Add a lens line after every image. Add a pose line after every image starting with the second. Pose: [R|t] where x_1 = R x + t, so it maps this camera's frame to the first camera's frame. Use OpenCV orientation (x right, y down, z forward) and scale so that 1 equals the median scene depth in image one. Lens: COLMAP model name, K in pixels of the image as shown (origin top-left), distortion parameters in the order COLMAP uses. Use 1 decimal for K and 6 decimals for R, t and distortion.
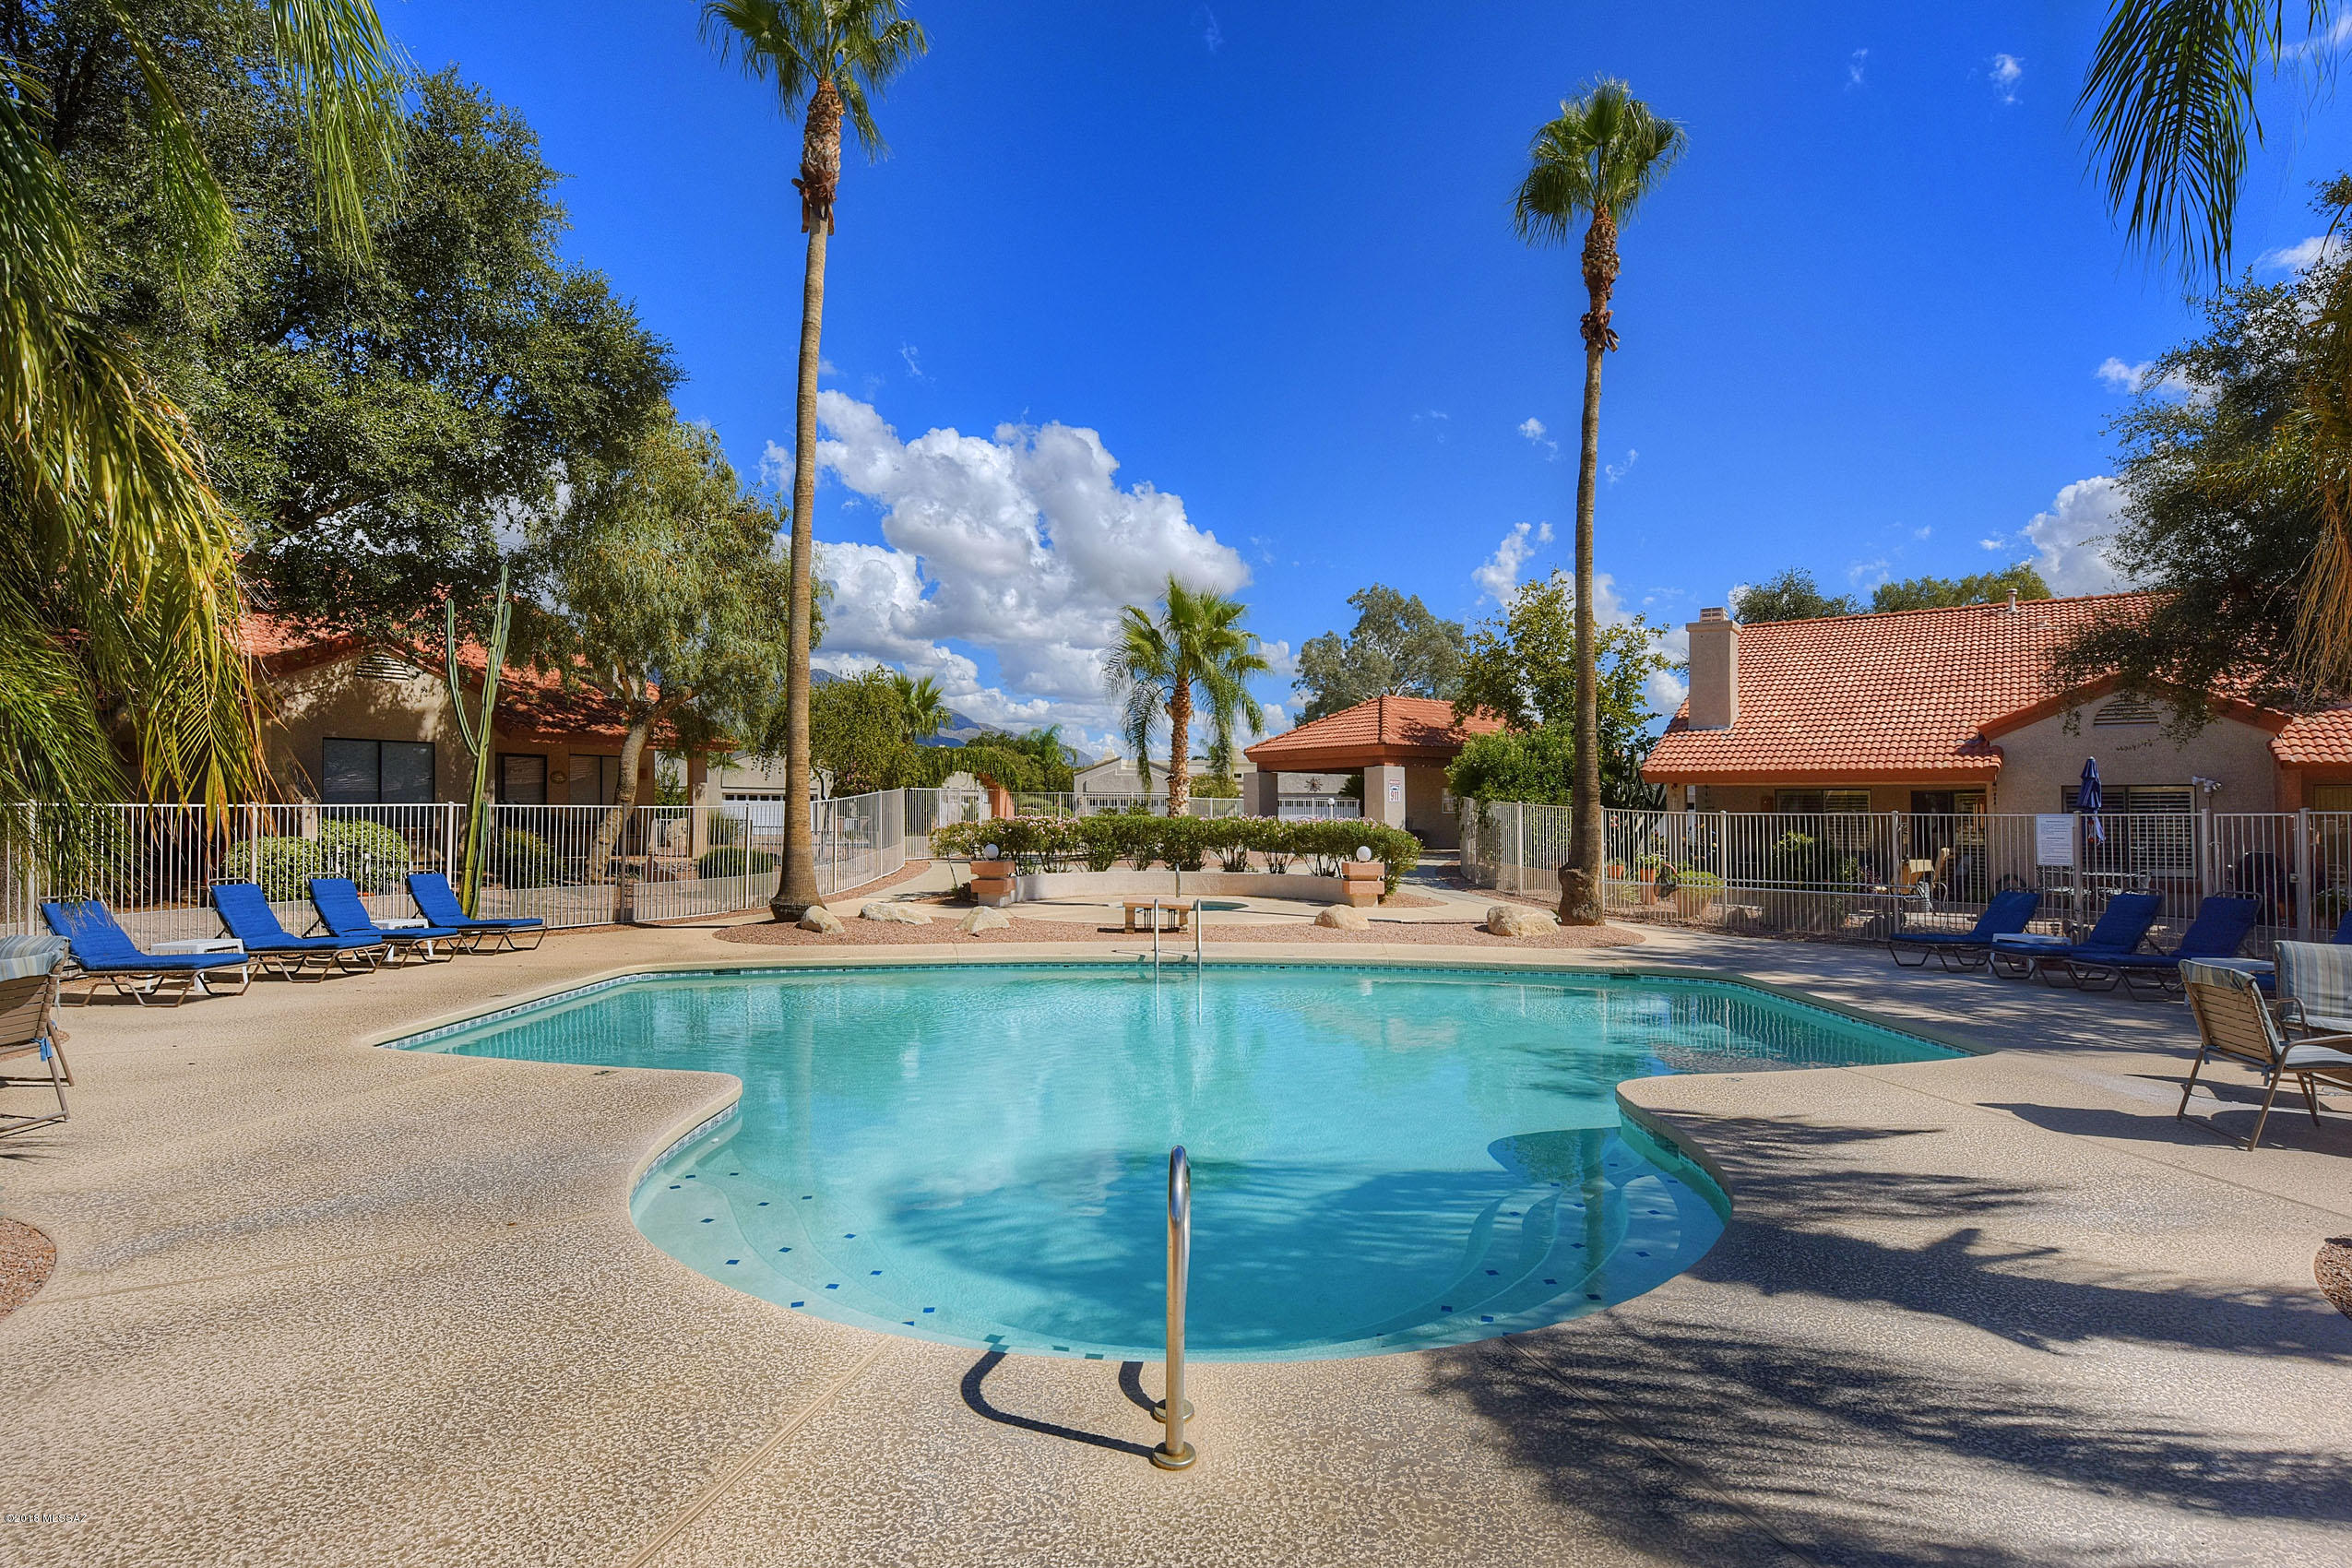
lens RADIAL K [[1198.4, 0, 1179.8], [0, 1198.4, 783.9], [0, 0, 1]] dist [0.002598, 0.000304]
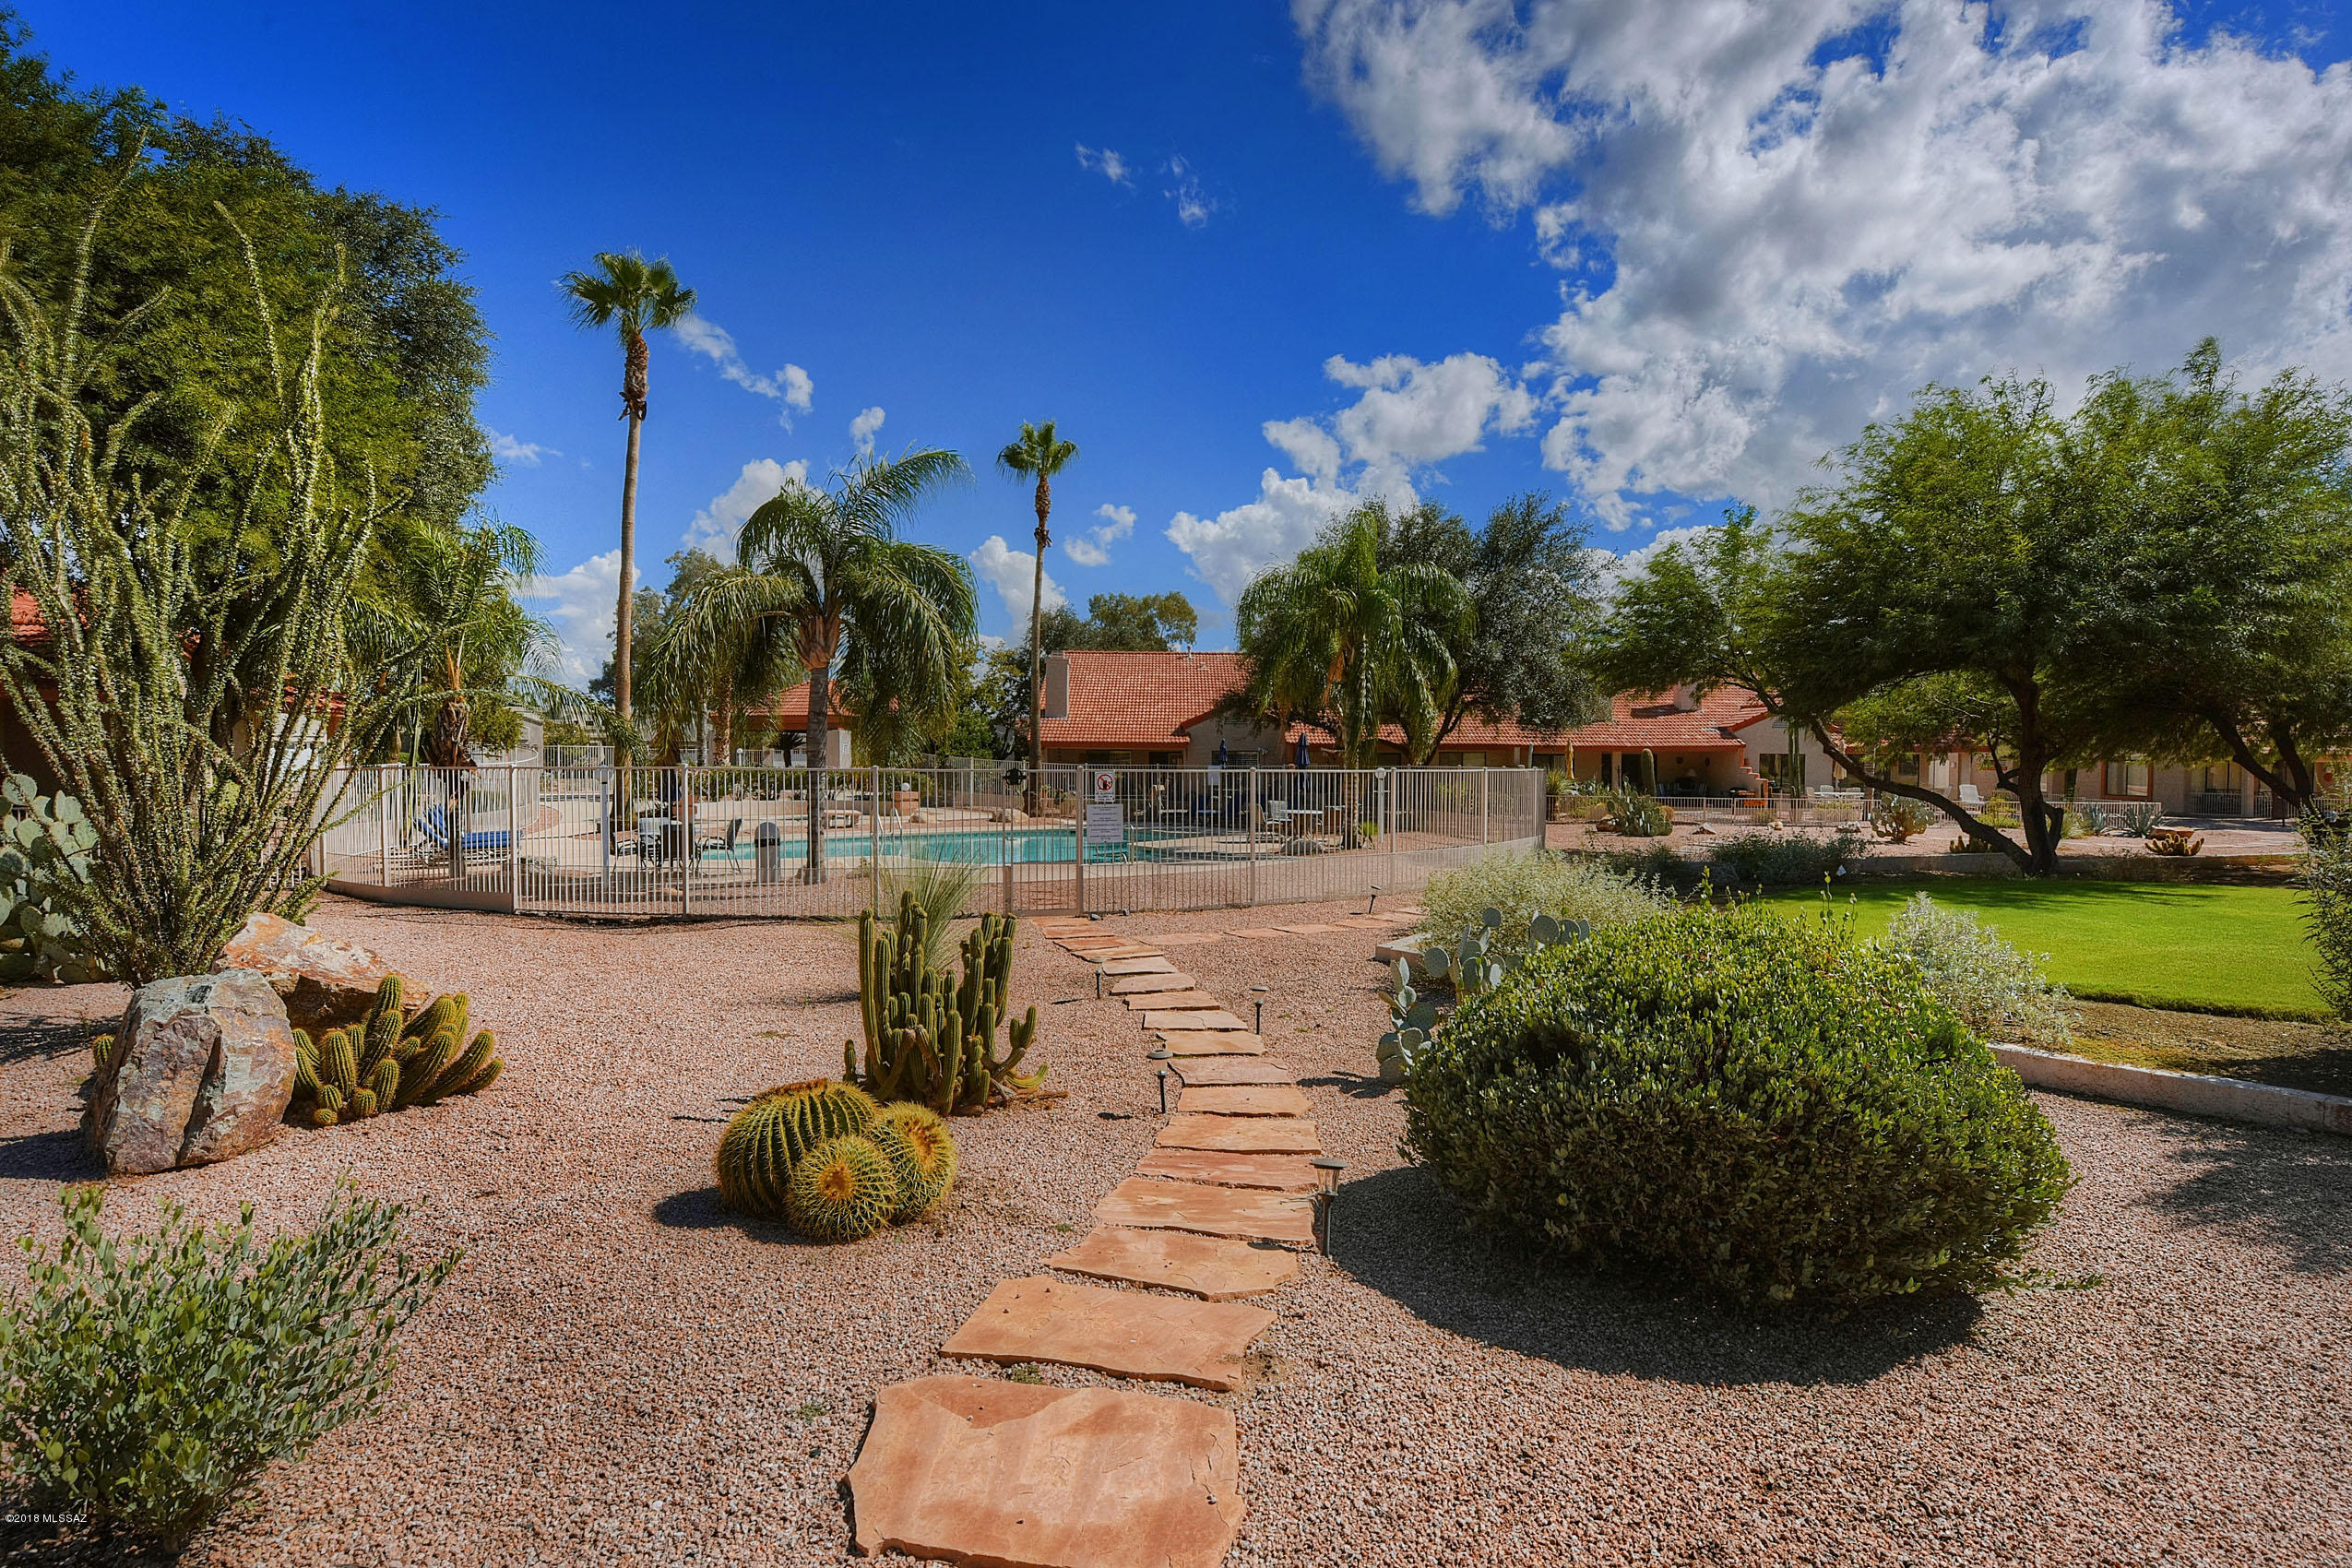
lens RADIAL K [[1198.4, 0, 1175.6], [0, 1198.4, 778.0], [0, 0, 1]] dist [0.002598, 0.000304]
pose [[0.805770, -0.016946, 0.591986, -0.635645], [-0.011939, 0.998923, 0.044845, -0.046191], [-0.592108, -0.043203, 0.804700, -0.753073]]
